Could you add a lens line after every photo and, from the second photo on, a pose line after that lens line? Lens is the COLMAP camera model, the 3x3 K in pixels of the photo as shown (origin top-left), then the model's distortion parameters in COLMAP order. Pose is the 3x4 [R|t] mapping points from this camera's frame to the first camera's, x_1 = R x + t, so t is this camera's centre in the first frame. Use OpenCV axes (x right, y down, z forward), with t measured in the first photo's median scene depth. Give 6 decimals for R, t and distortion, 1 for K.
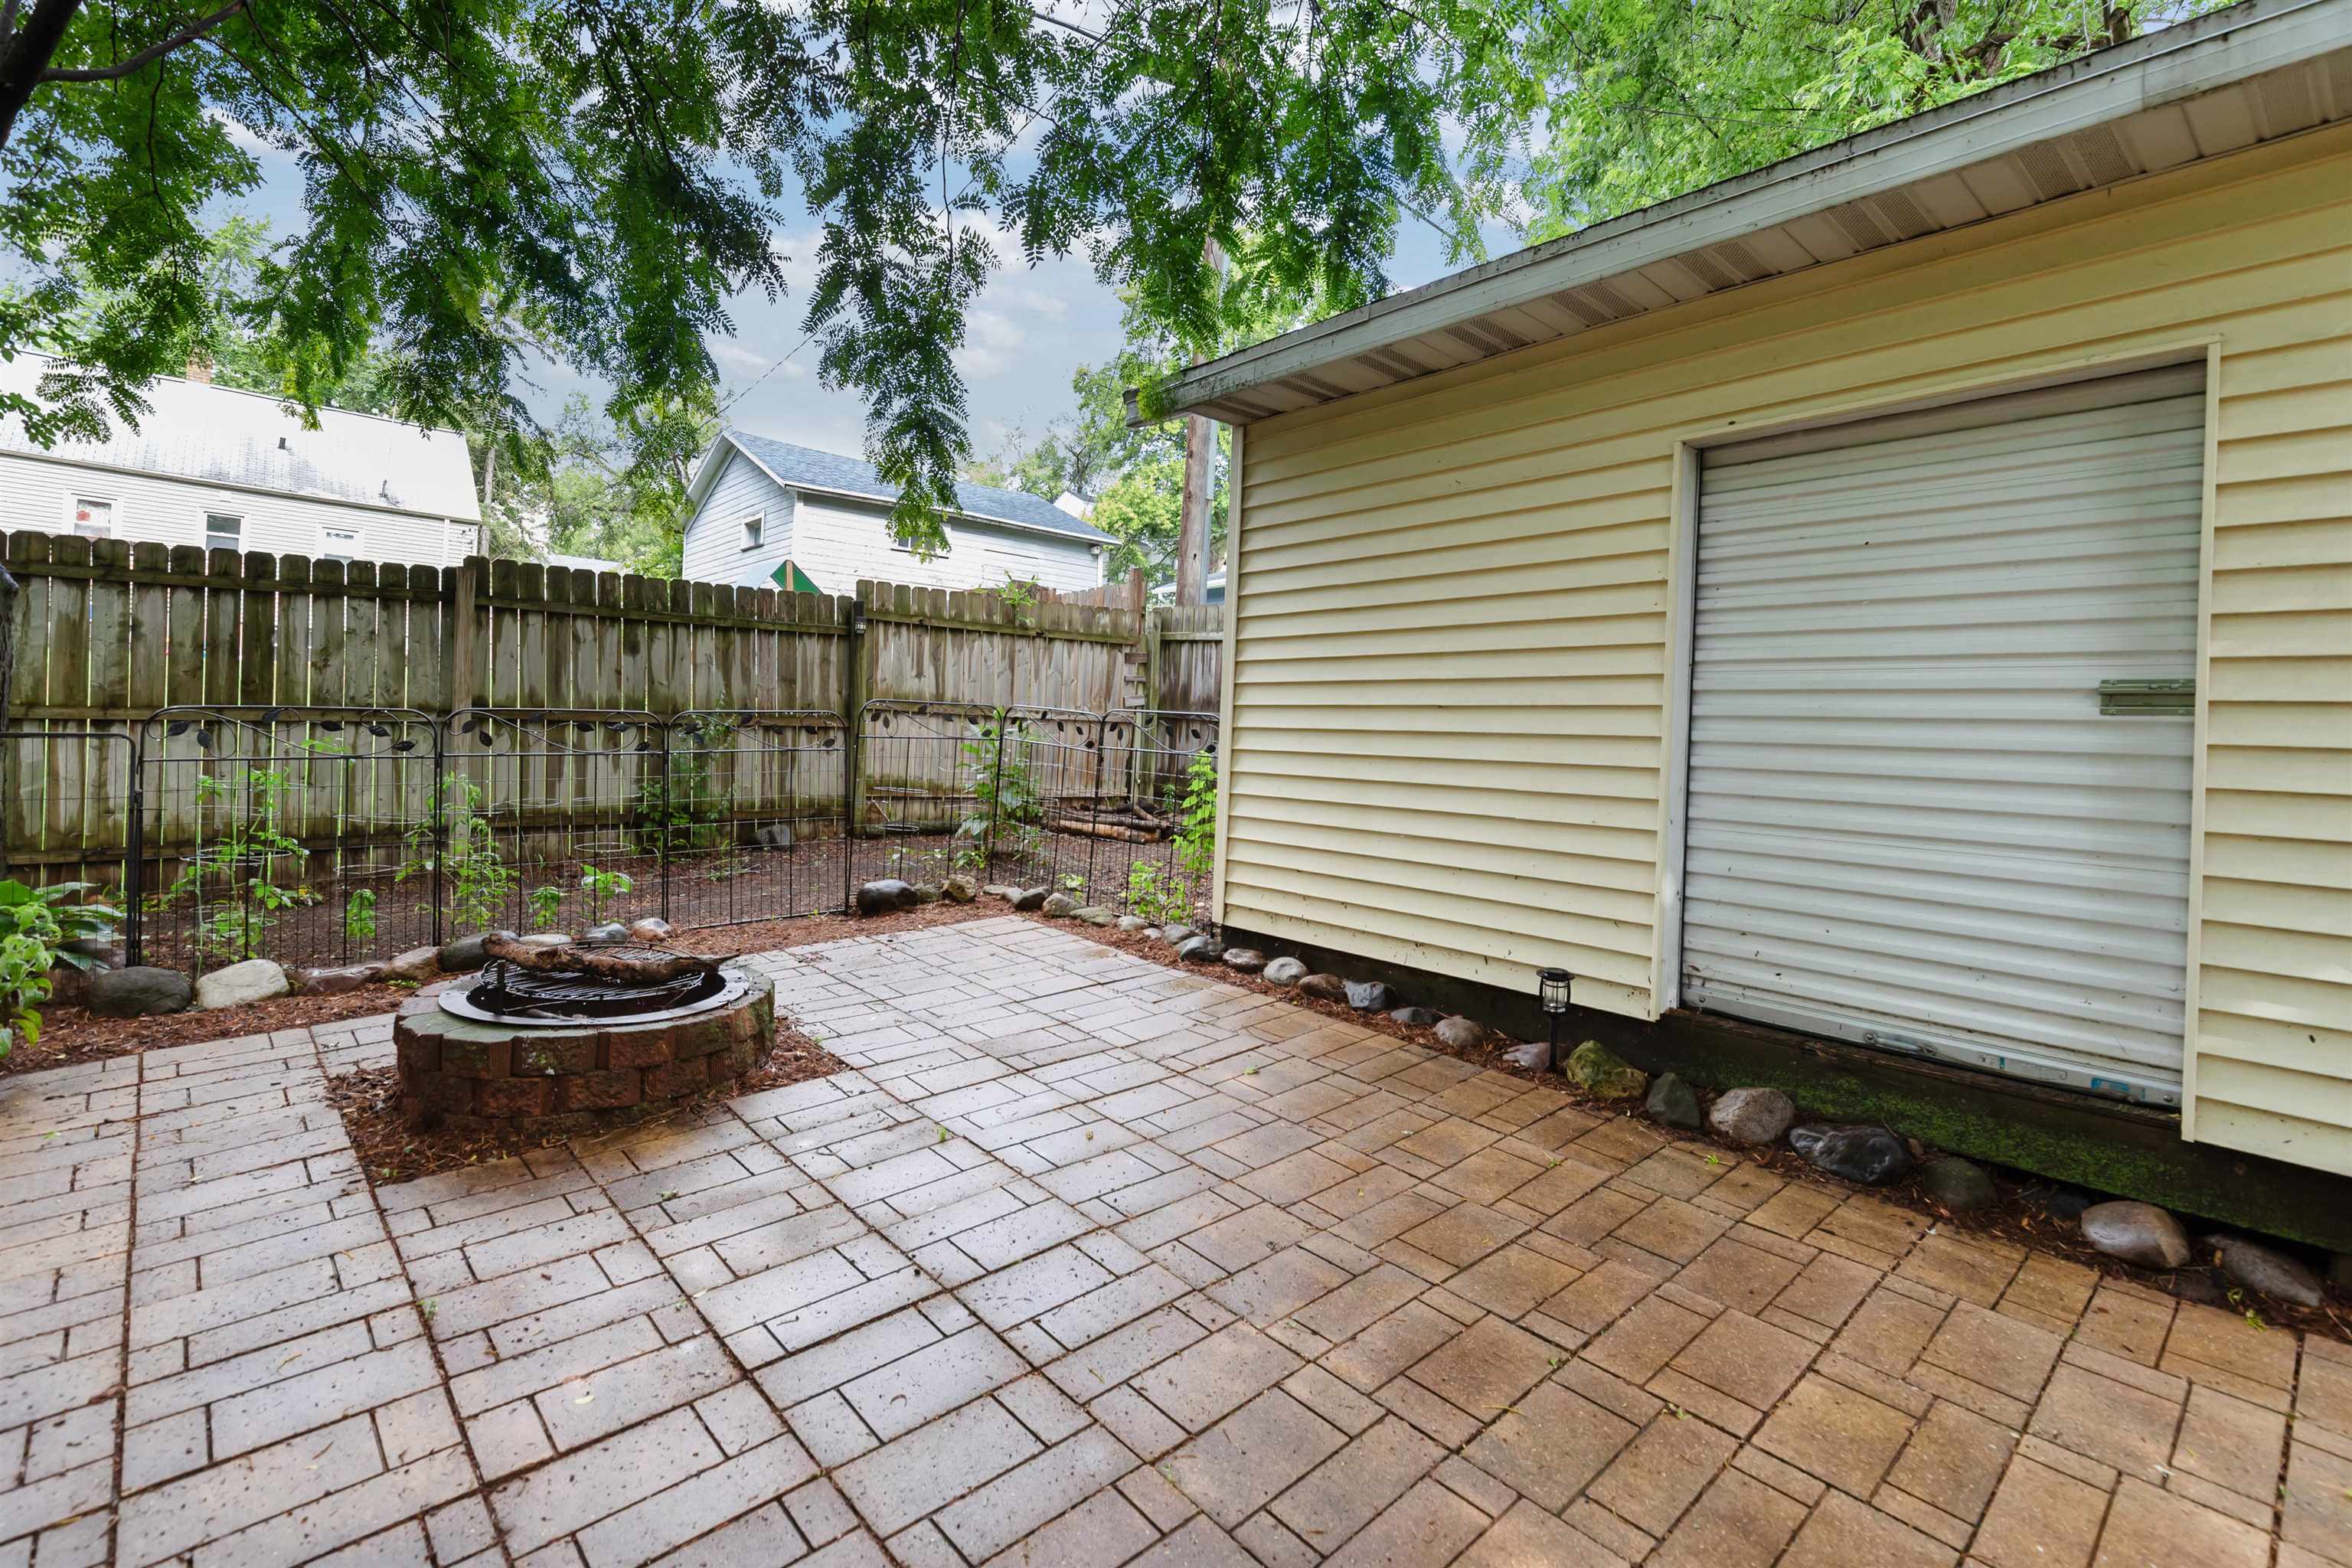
lens RADIAL K [[1049.8, 0, 1145.4], [0, 1049.8, 706.6], [0, 0, 1]] dist [-0.013475, 0.000208]
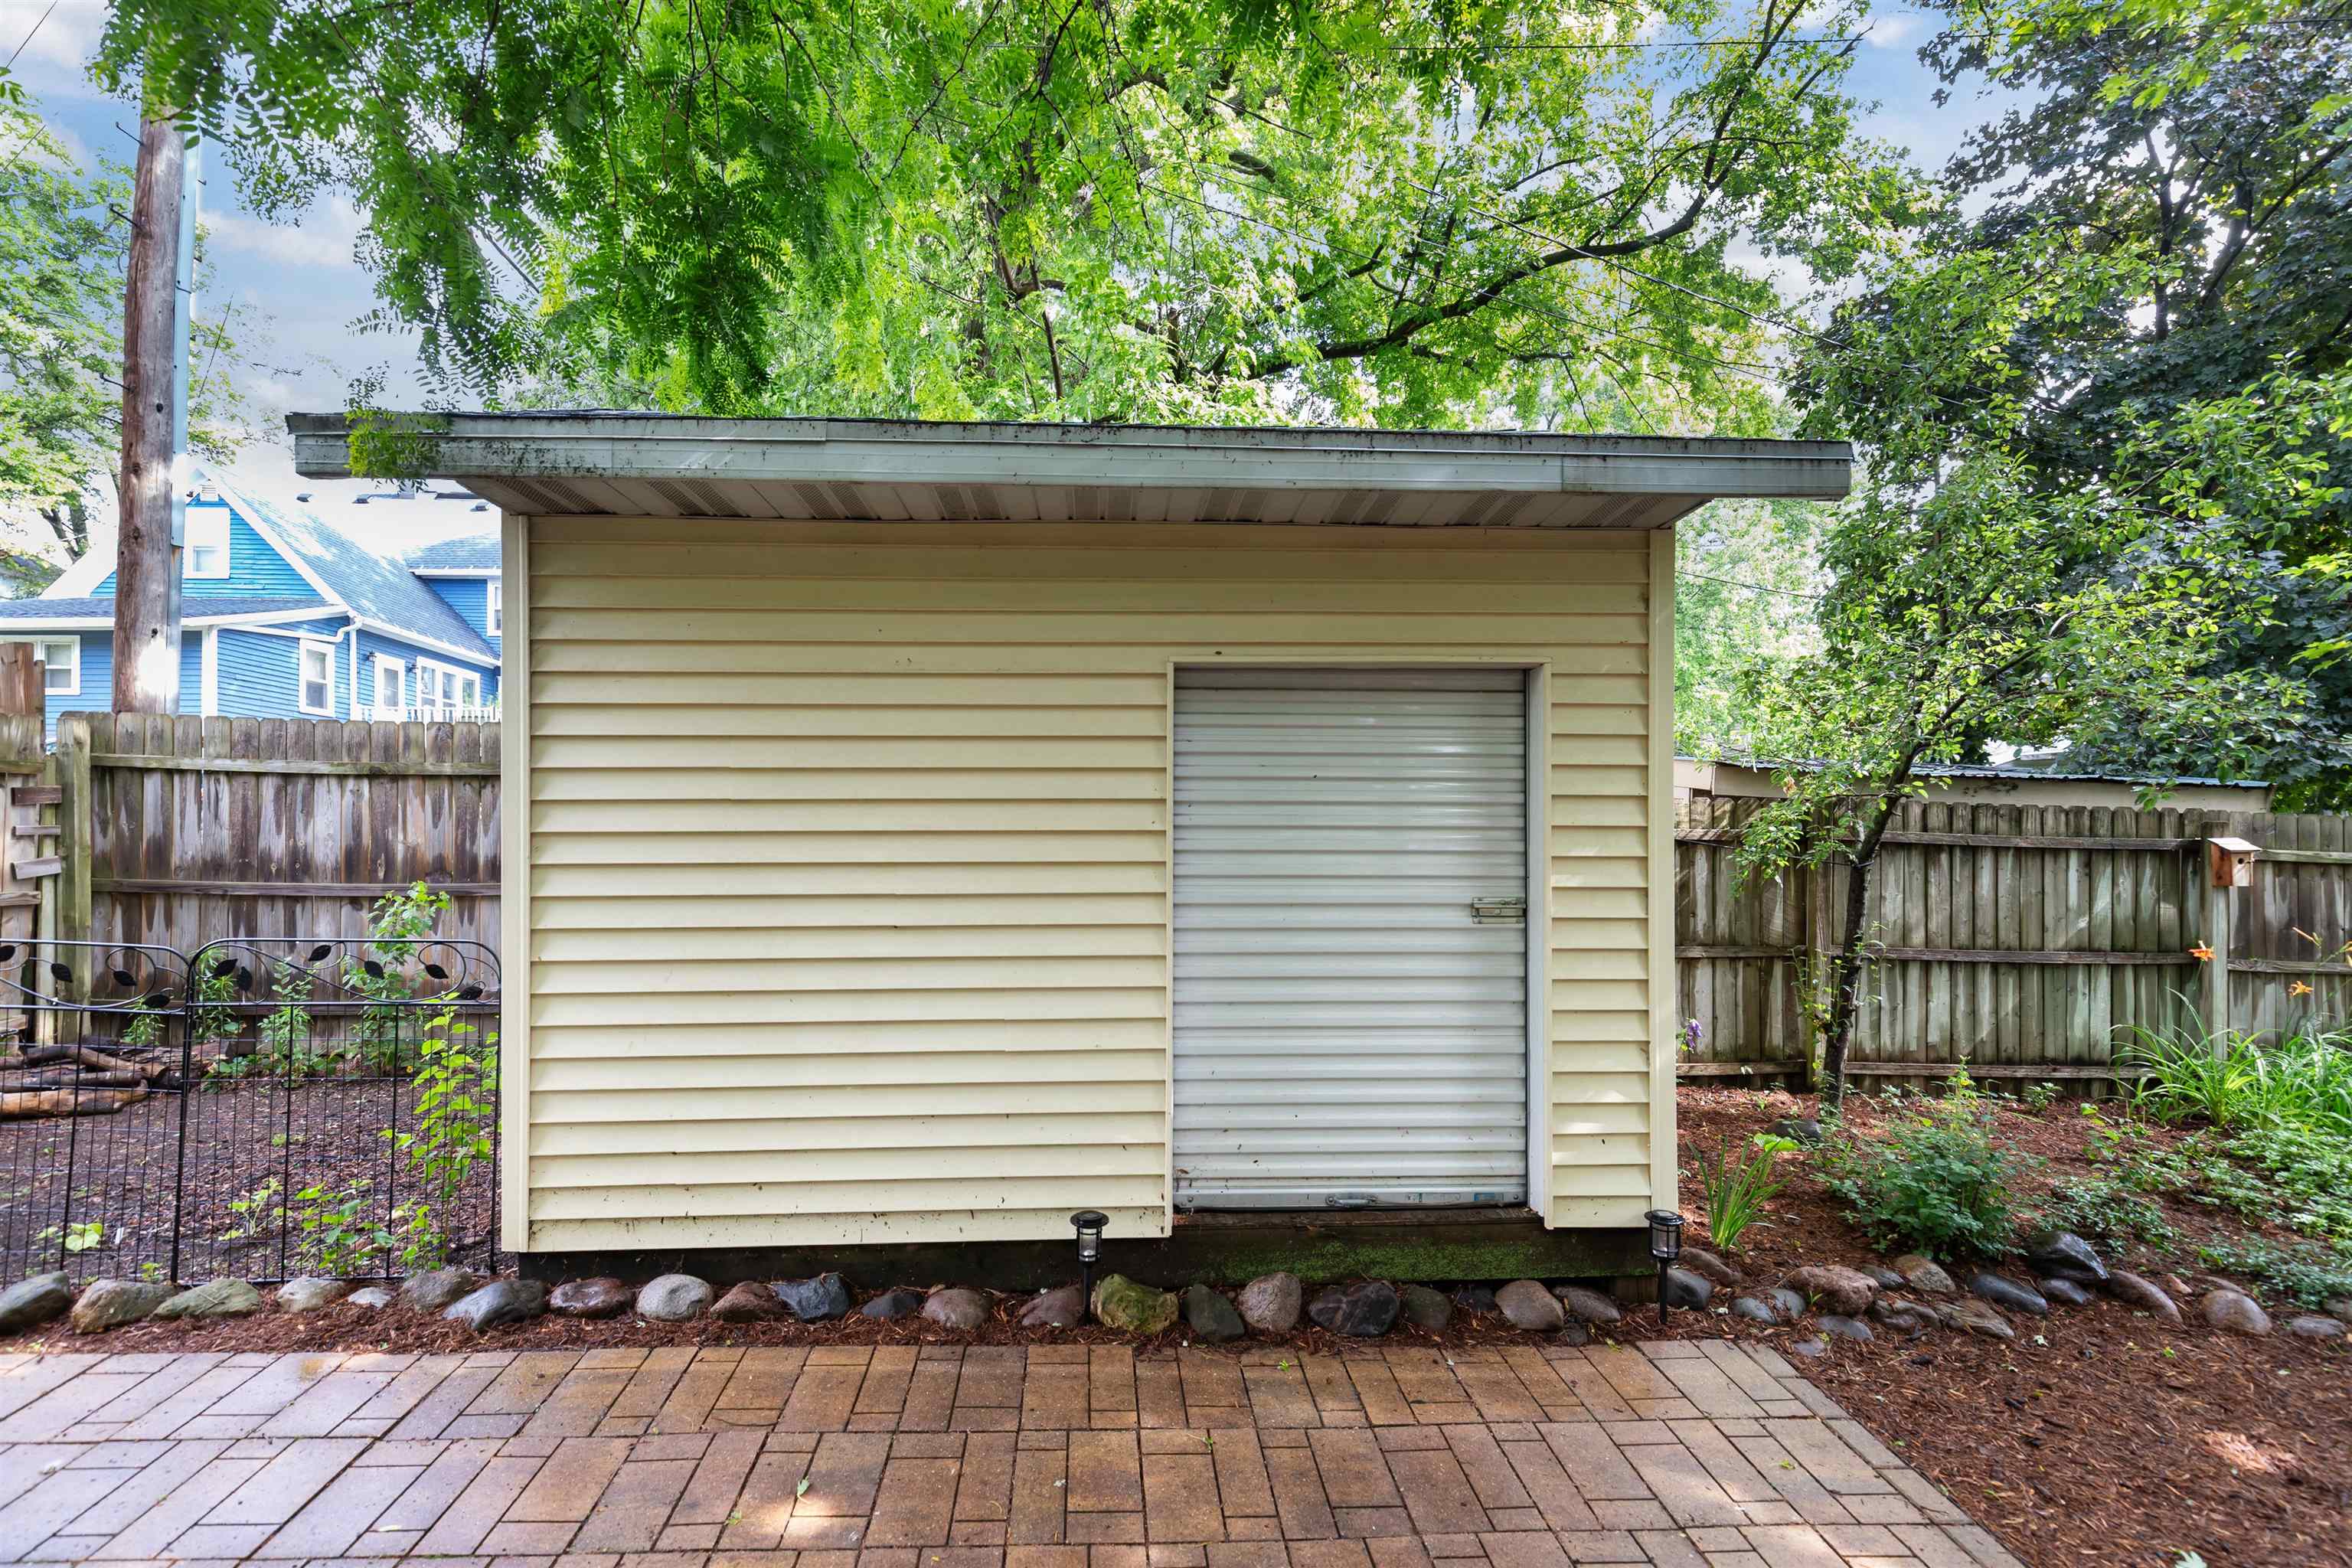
lens RADIAL K [[1058.3, 0, 1175.0], [0, 1058.3, 836.3], [0, 0, 1]] dist [0.004432, 0.000305]
pose [[0.607750, -0.034413, 0.793383, -0.224839], [0.009895, 0.999311, 0.035766, -0.089605], [-0.794067, -0.013886, 0.607672, 0.271963]]
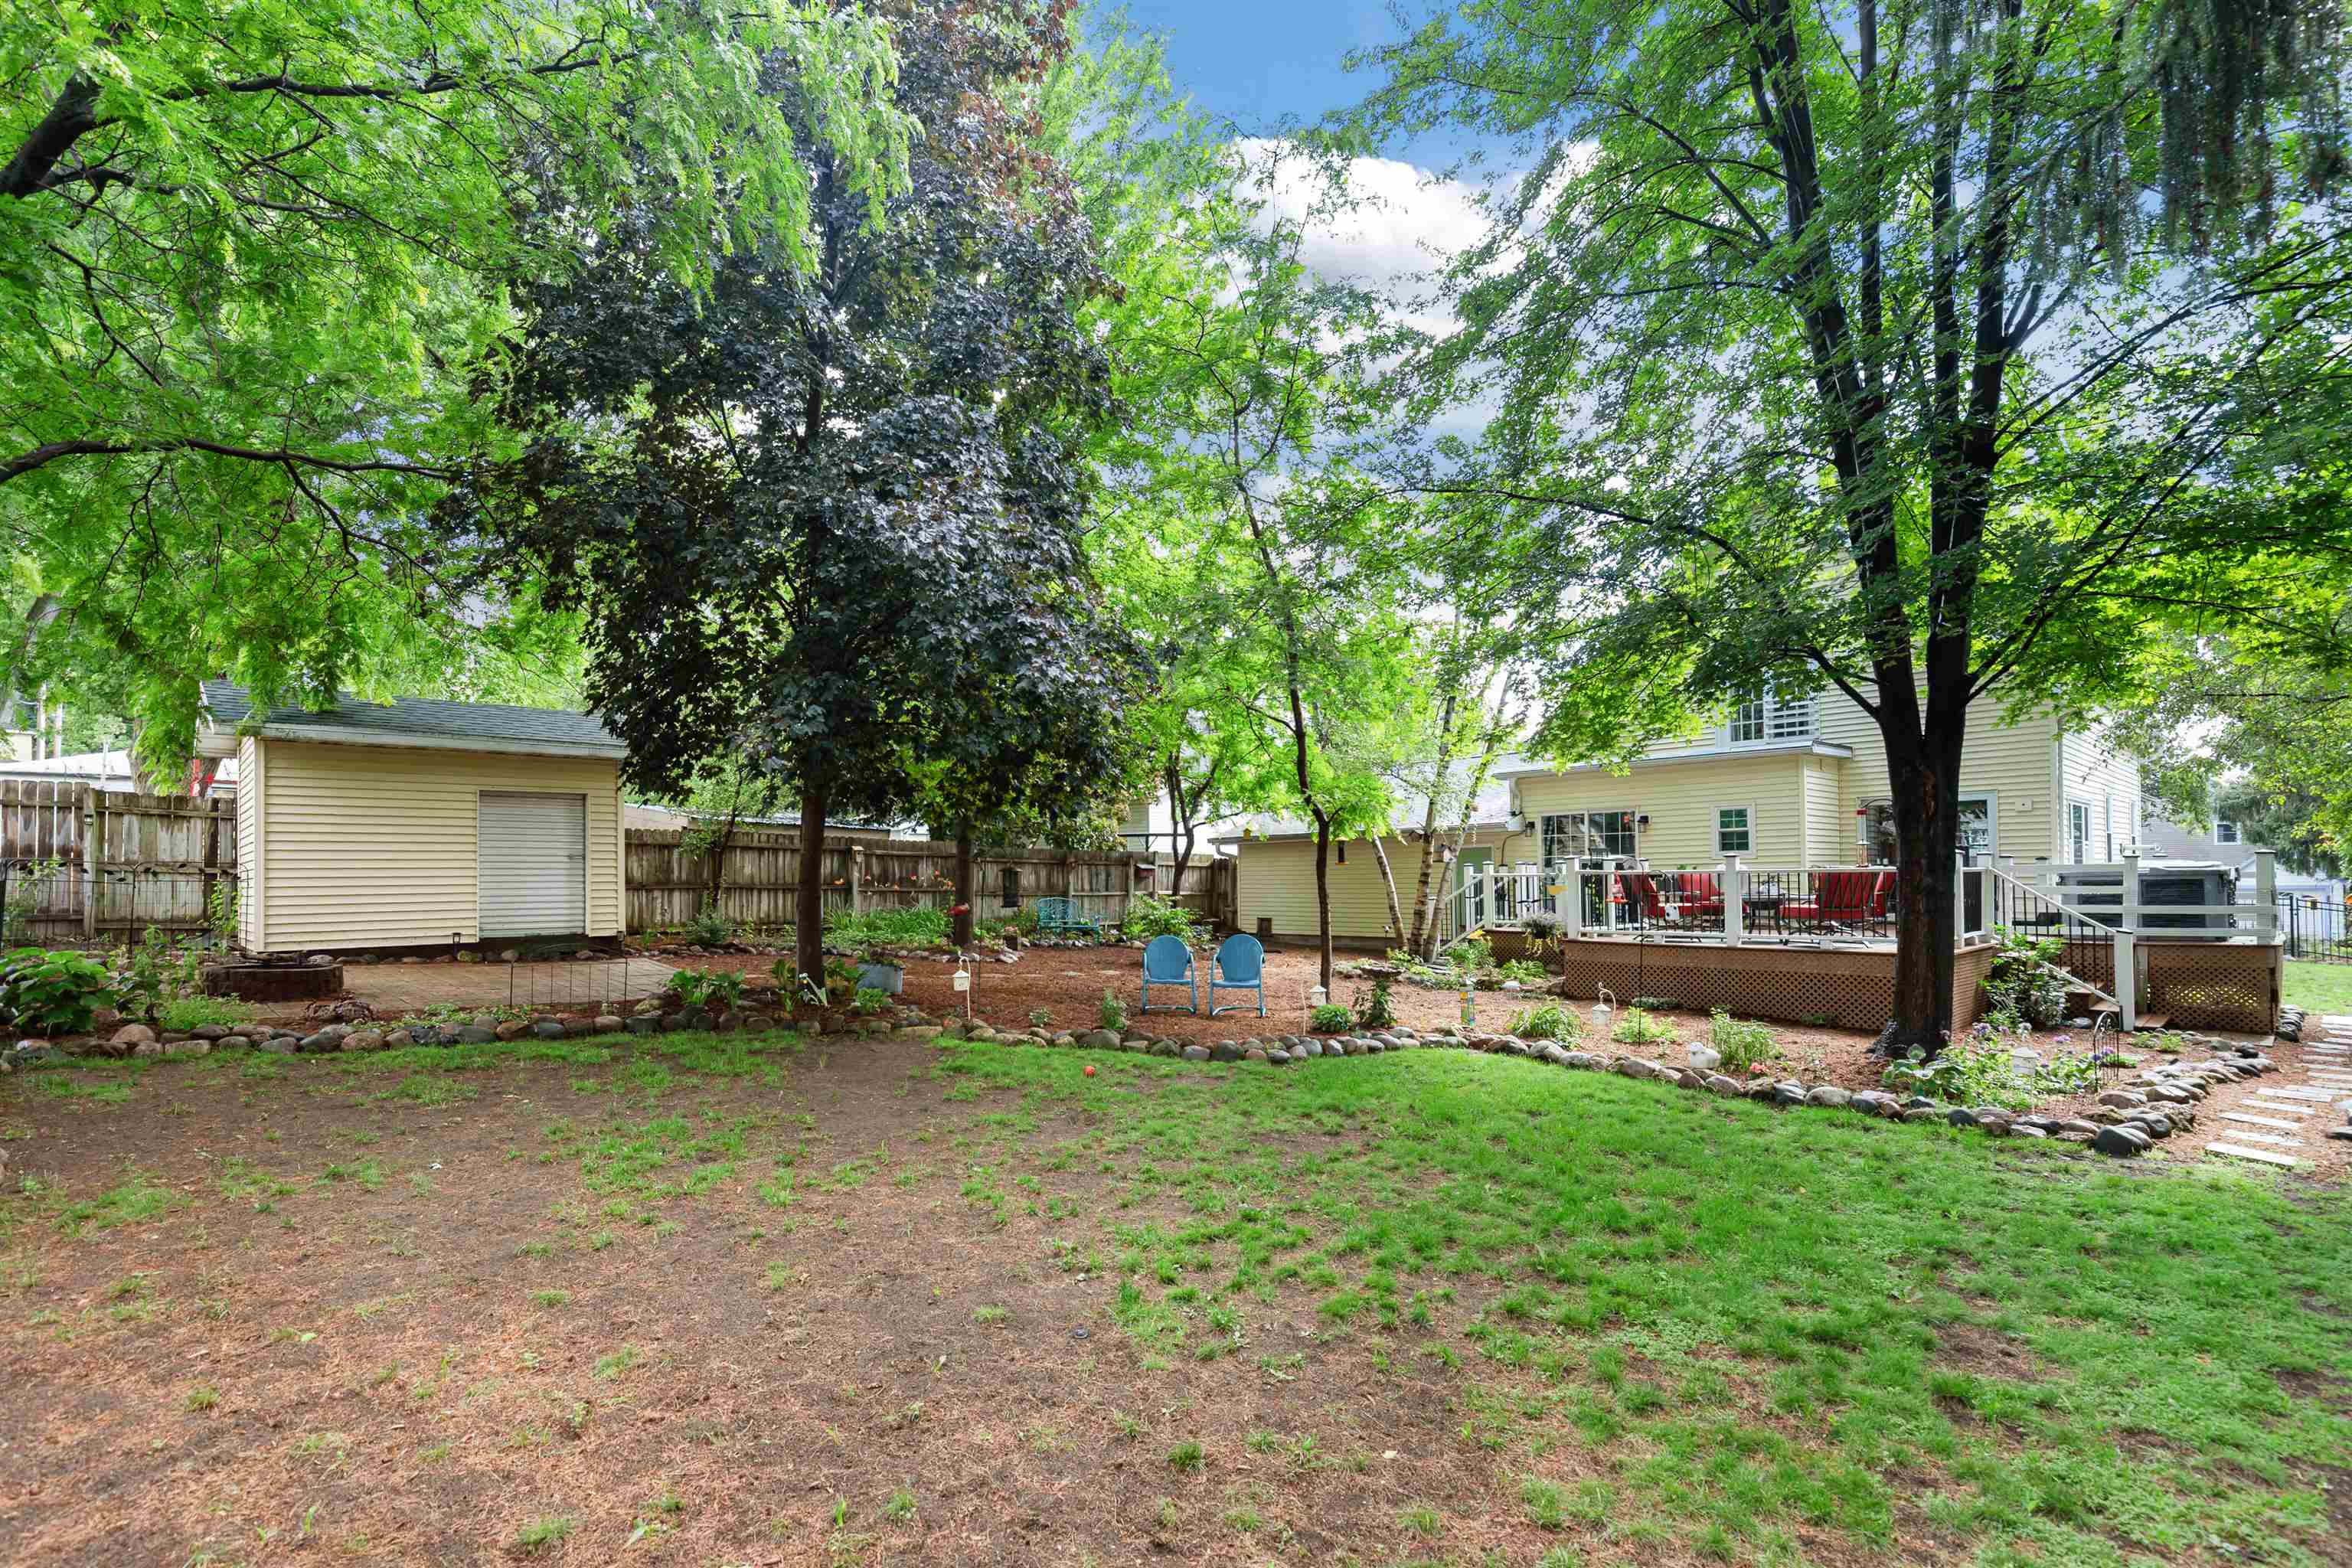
lens RADIAL K [[1091.7, 0, 1160.7], [0, 1091.7, 864.5], [0, 0, 1]] dist [0.001194, -0.000002]
pose [[-0.047021, -0.030590, 0.998425, -2.594652], [-0.012191, 0.999474, 0.030048, -0.096646], [-0.998819, -0.010759, -0.047370, -0.931395]]
